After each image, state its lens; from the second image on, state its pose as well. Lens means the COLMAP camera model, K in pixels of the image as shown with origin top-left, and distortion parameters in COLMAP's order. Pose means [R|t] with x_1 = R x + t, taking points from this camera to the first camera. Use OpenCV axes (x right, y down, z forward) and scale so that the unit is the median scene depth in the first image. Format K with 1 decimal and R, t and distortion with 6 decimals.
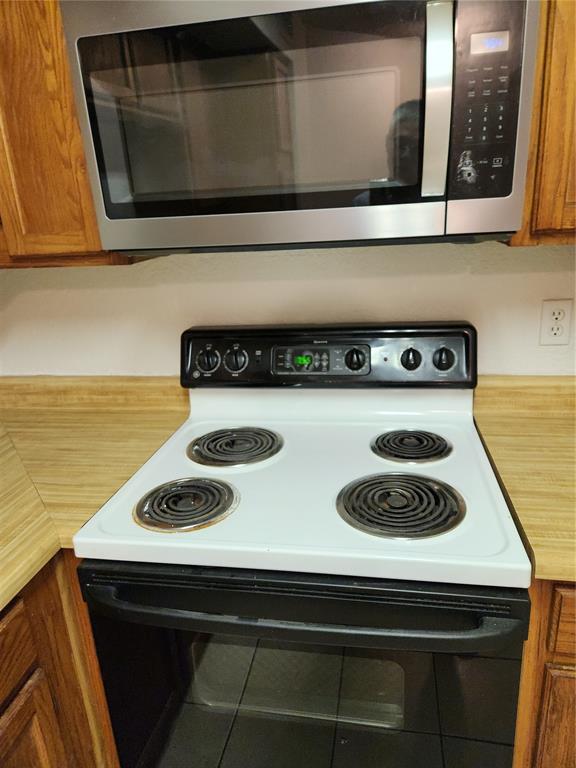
lens RADIAL K [[519.0, 0, 285.9], [0, 519.0, 374.4], [0, 0, 1]] dist [0.081727, -0.074528]
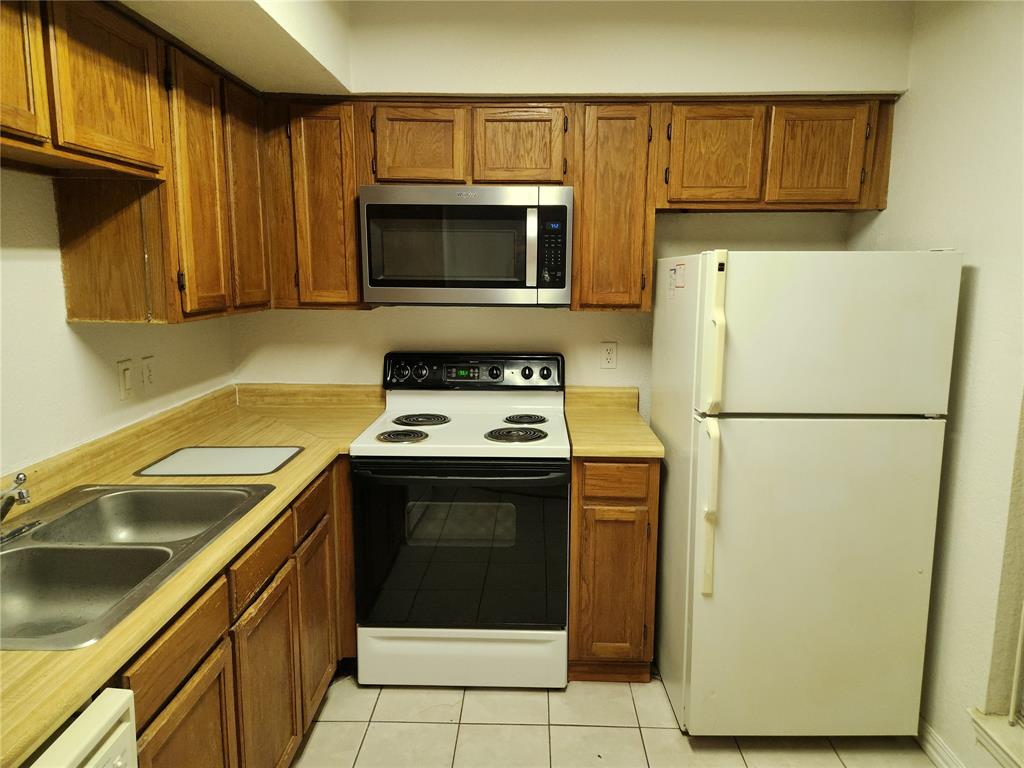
lens RADIAL K [[692.0, 0, 507.5], [0, 692.0, 367.7], [0, 0, 1]] dist [0.081727, -0.074528]
pose [[0.987804, 0.037325, 0.151163, -0.163604], [-0.014486, 0.988662, -0.149460, 0.289991], [-0.155027, 0.145447, 0.977145, -1.185636]]
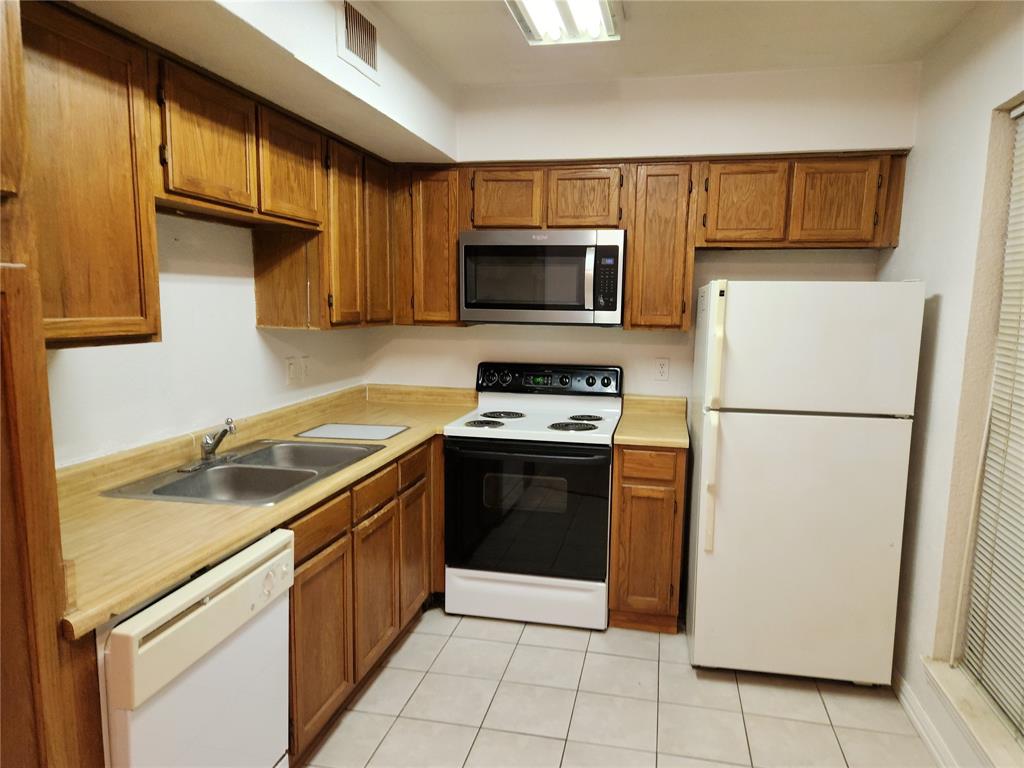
lens RADIAL K [[694.1, 0, 512.0], [0, 694.1, 384.0], [0, 0, 1]] dist [0.094834, -0.094885]
pose [[0.997000, 0.072356, -0.027495, 0.003901], [-0.075958, 0.982912, -0.167675, 0.464955], [0.014892, 0.169260, 0.985459, -1.709076]]
